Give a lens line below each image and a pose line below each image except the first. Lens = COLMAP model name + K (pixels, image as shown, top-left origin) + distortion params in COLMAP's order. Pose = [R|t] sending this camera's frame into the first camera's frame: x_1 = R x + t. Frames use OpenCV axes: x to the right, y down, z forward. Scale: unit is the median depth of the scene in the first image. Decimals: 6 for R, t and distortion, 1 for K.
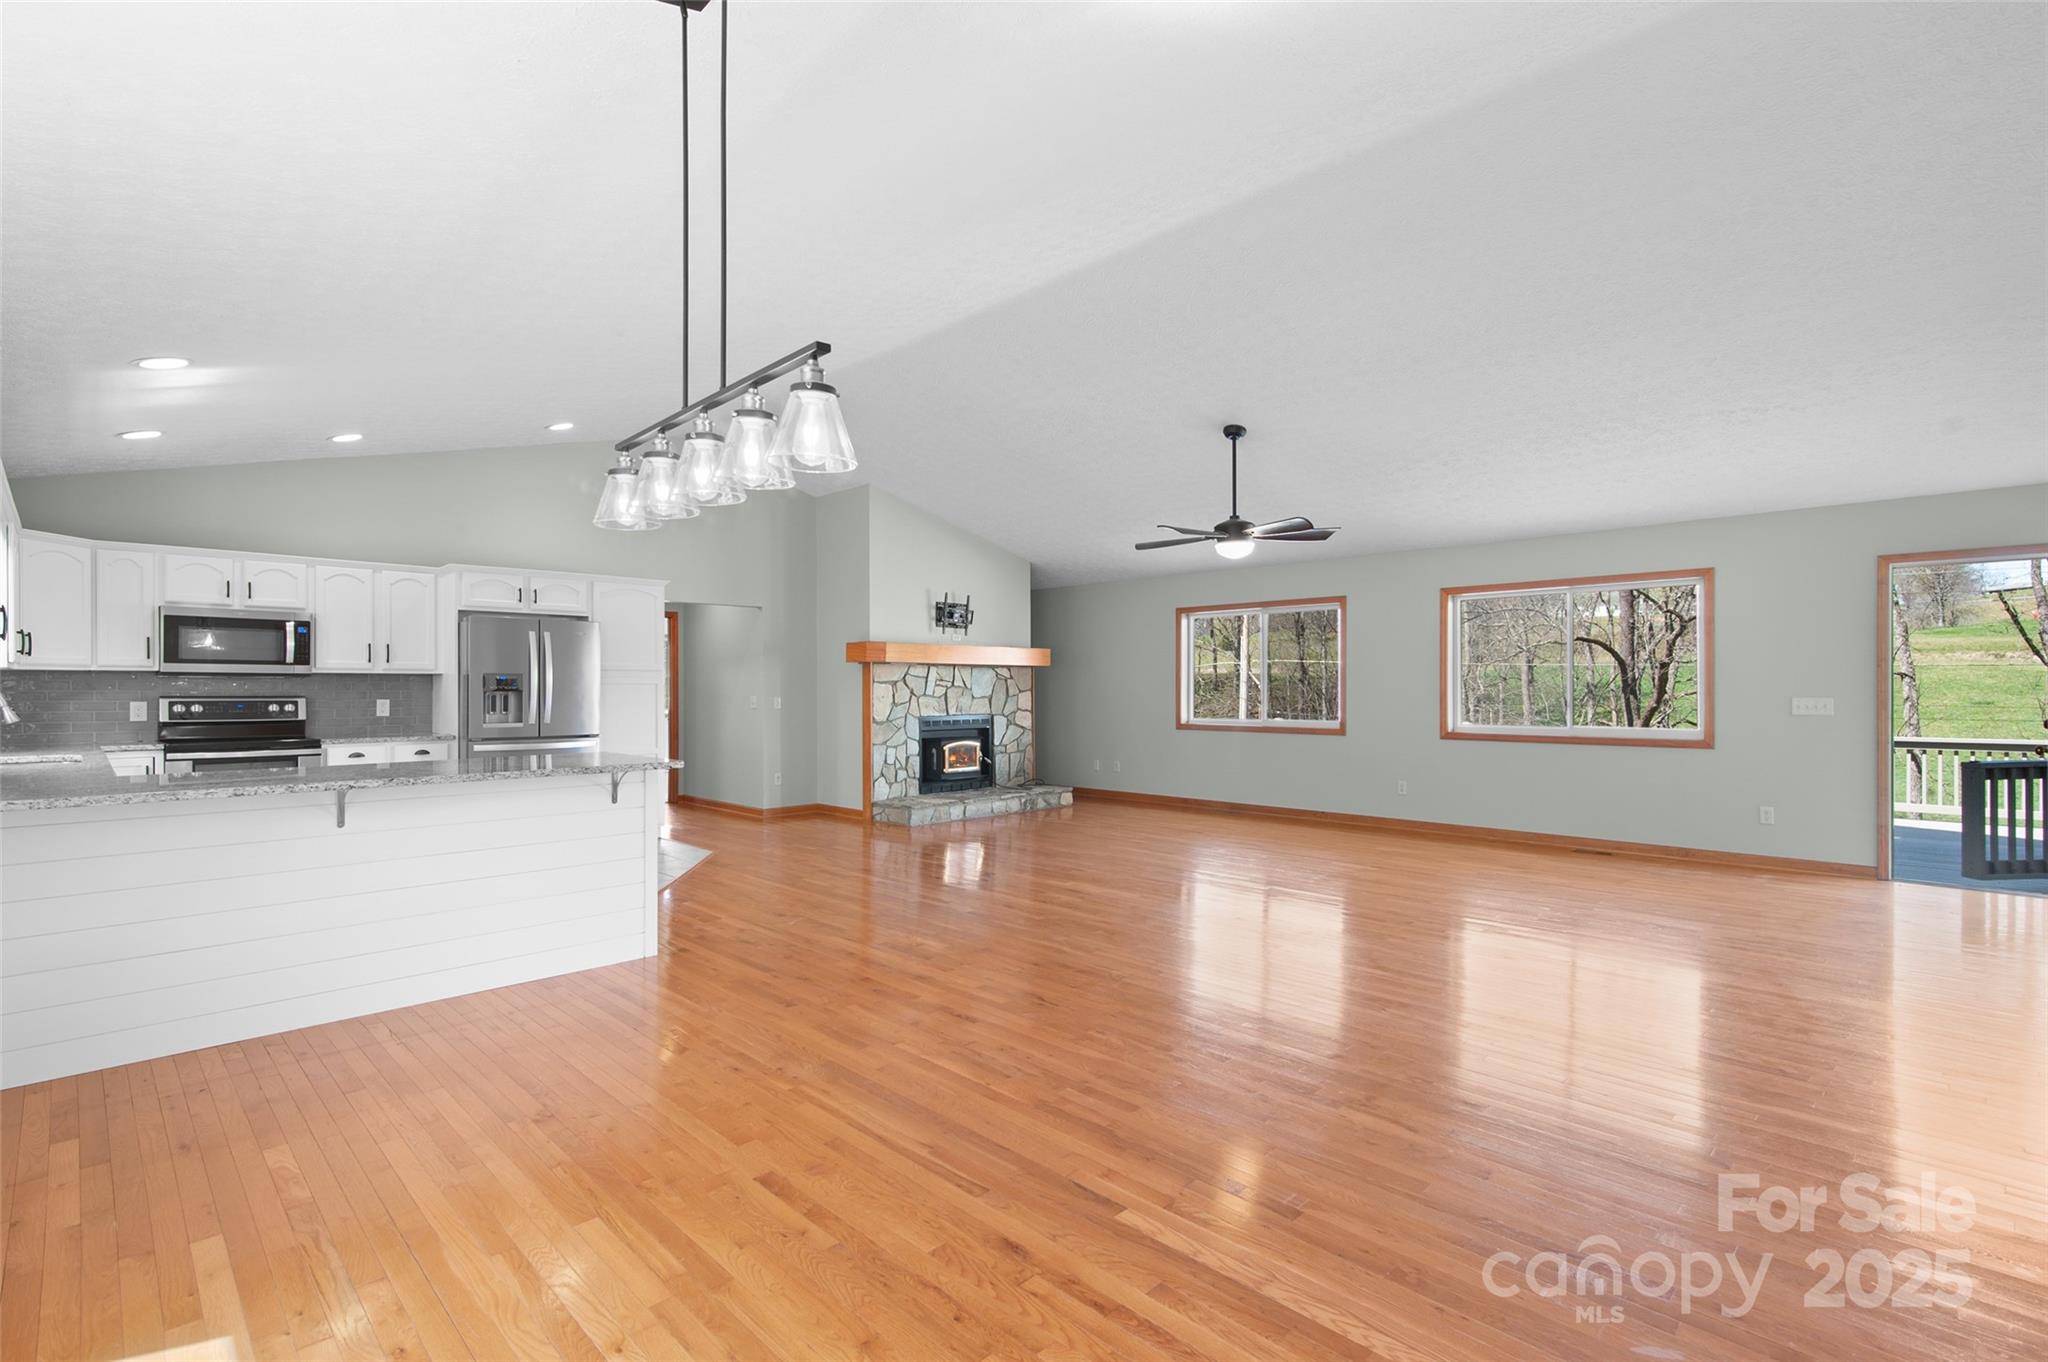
lens RADIAL K [[945.3, 0, 1024.9], [0, 945.3, 698.2], [0, 0, 1]] dist [0.010015, -0.000090]
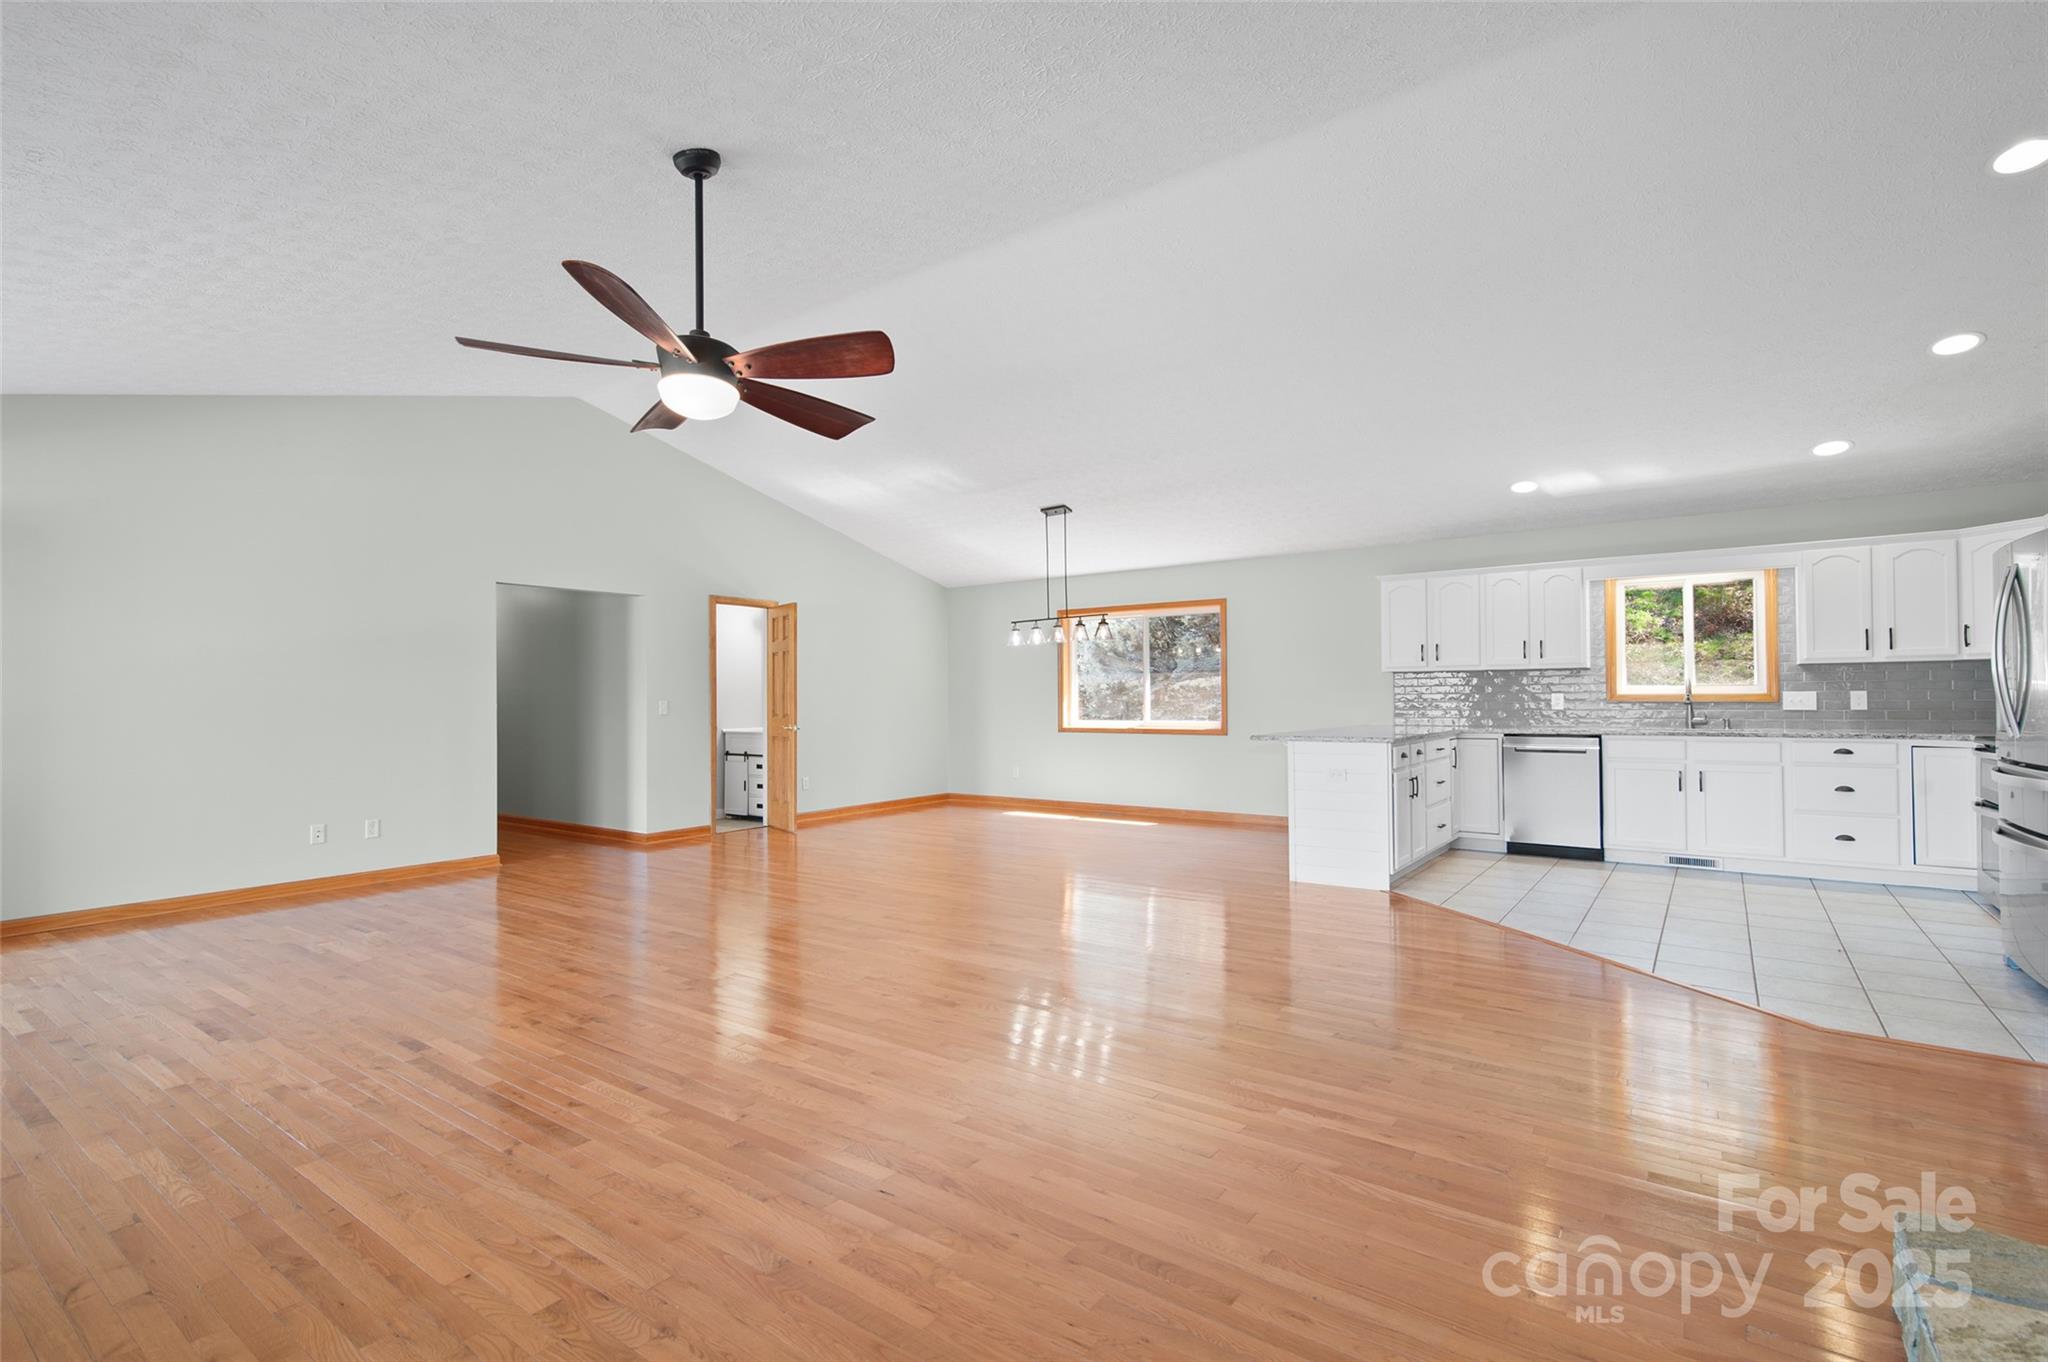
lens RADIAL K [[945.3, 0, 1024.9], [0, 945.3, 698.2], [0, 0, 1]] dist [0.010015, -0.000090]
pose [[-0.986920, 0.009193, -0.160950, 0.105478], [0.007432, 0.999906, 0.011542, -0.004162], [0.161041, 0.010195, -0.986895, 1.178843]]
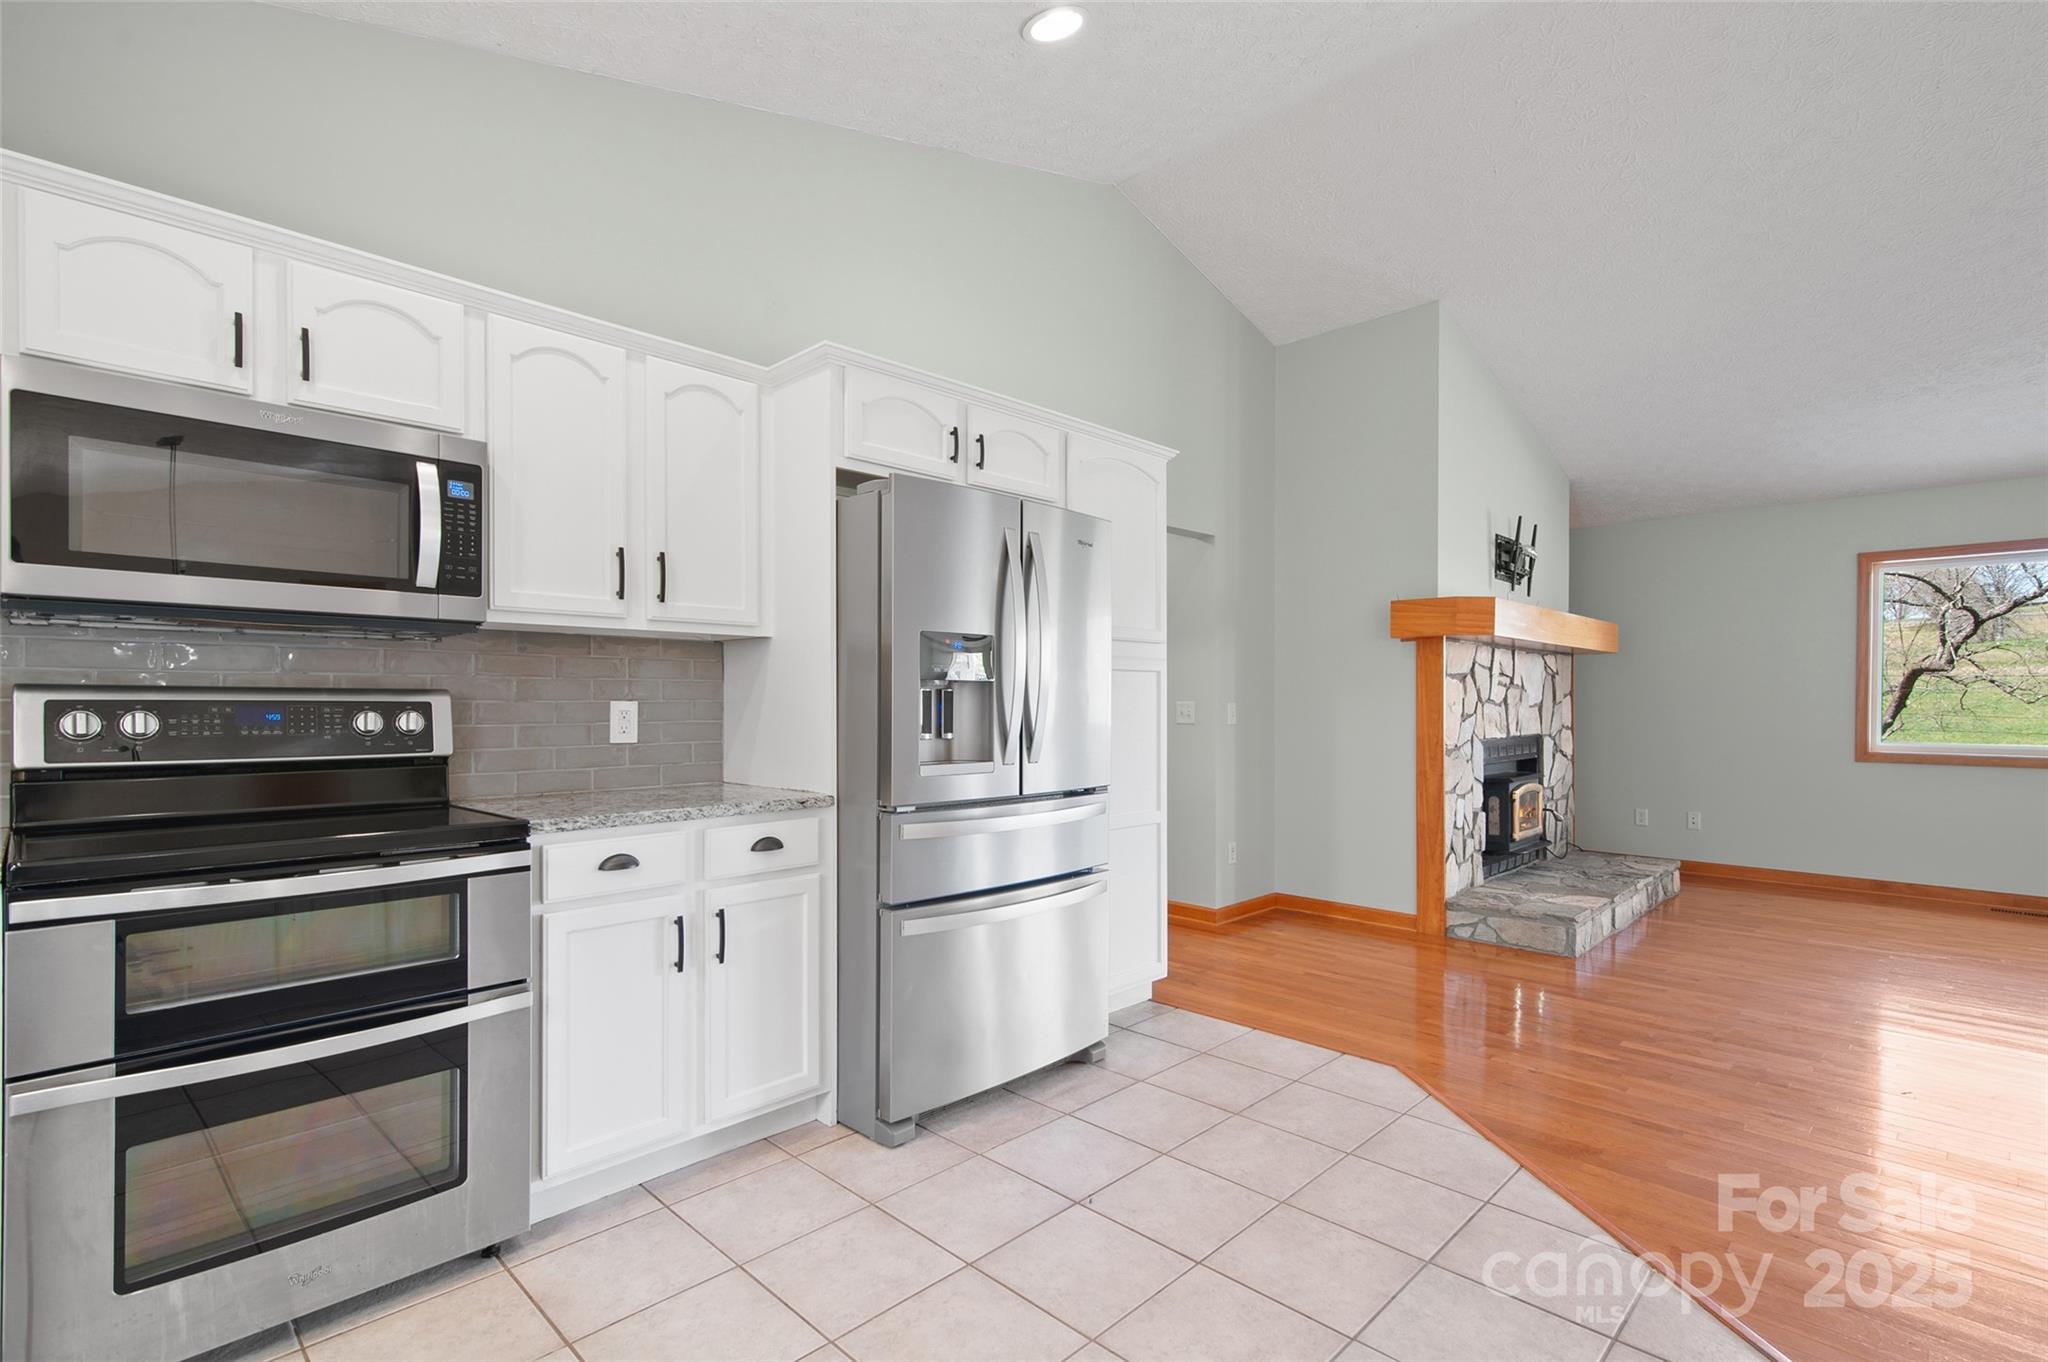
lens RADIAL K [[954.8, 0, 1033.0], [0, 954.8, 706.9], [0, 0, 1]] dist [0.010019, 0.000107]
pose [[0.999890, 0.003734, 0.014344, -0.418715], [-0.003695, 0.999989, -0.002715, 0.003516], [-0.014354, 0.002662, 0.999893, 0.490105]]
